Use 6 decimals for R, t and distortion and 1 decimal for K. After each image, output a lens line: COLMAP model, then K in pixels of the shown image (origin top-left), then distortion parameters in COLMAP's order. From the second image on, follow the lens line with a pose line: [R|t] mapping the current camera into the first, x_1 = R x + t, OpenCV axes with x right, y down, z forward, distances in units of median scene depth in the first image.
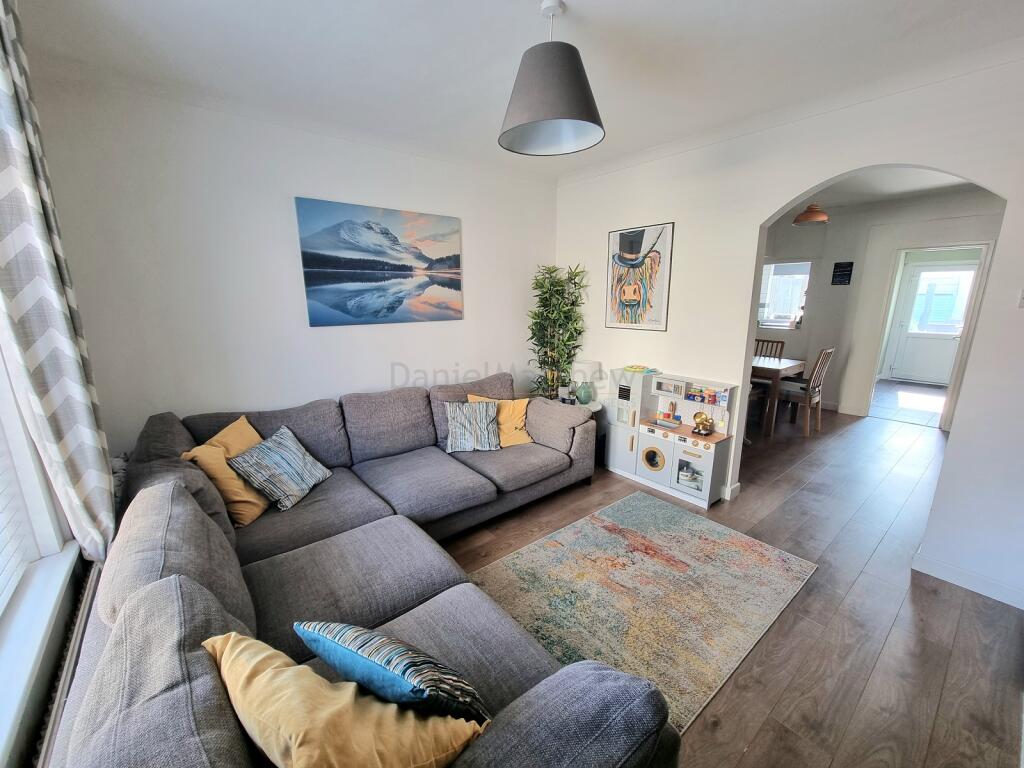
lens RADIAL K [[419.0, 0, 521.0], [0, 419.0, 398.7], [0, 0, 1]] dist [-0.003555, -0.001075]
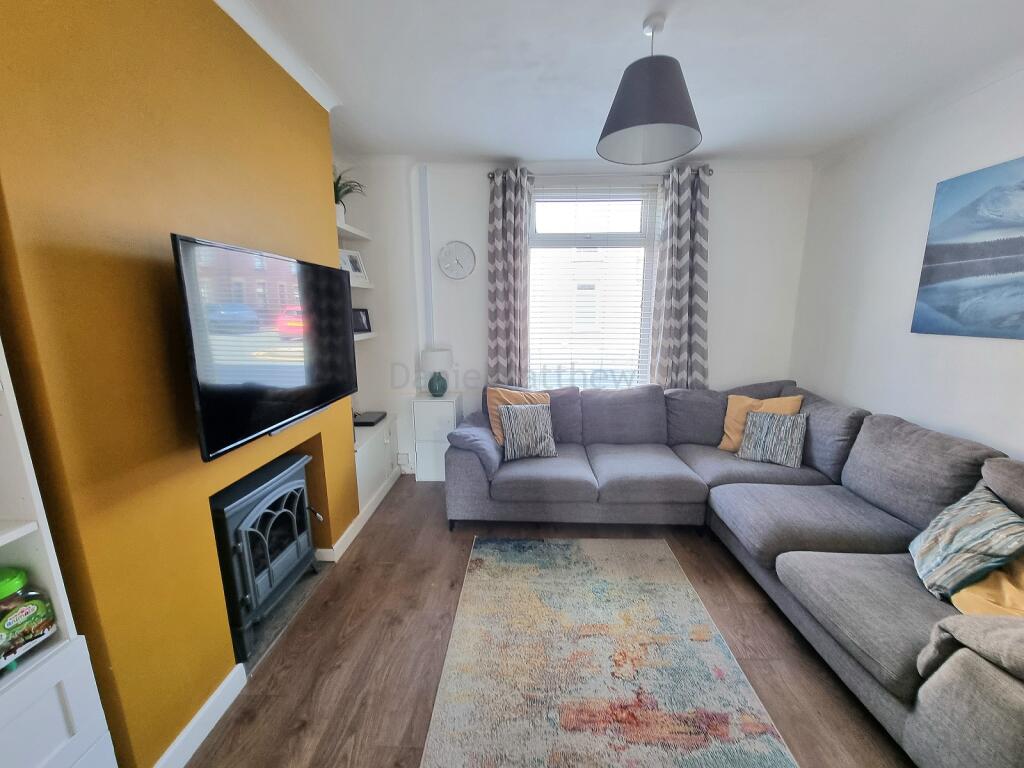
lens RADIAL K [[419.0, 0, 509.6], [0, 419.0, 390.6], [0, 0, 1]] dist [-0.003555, -0.001075]
pose [[-0.671005, 0.149965, -0.726129, 0.722047], [-0.173690, 0.920290, 0.350569, -0.224771], [0.720822, 0.361354, -0.591472, 0.984722]]
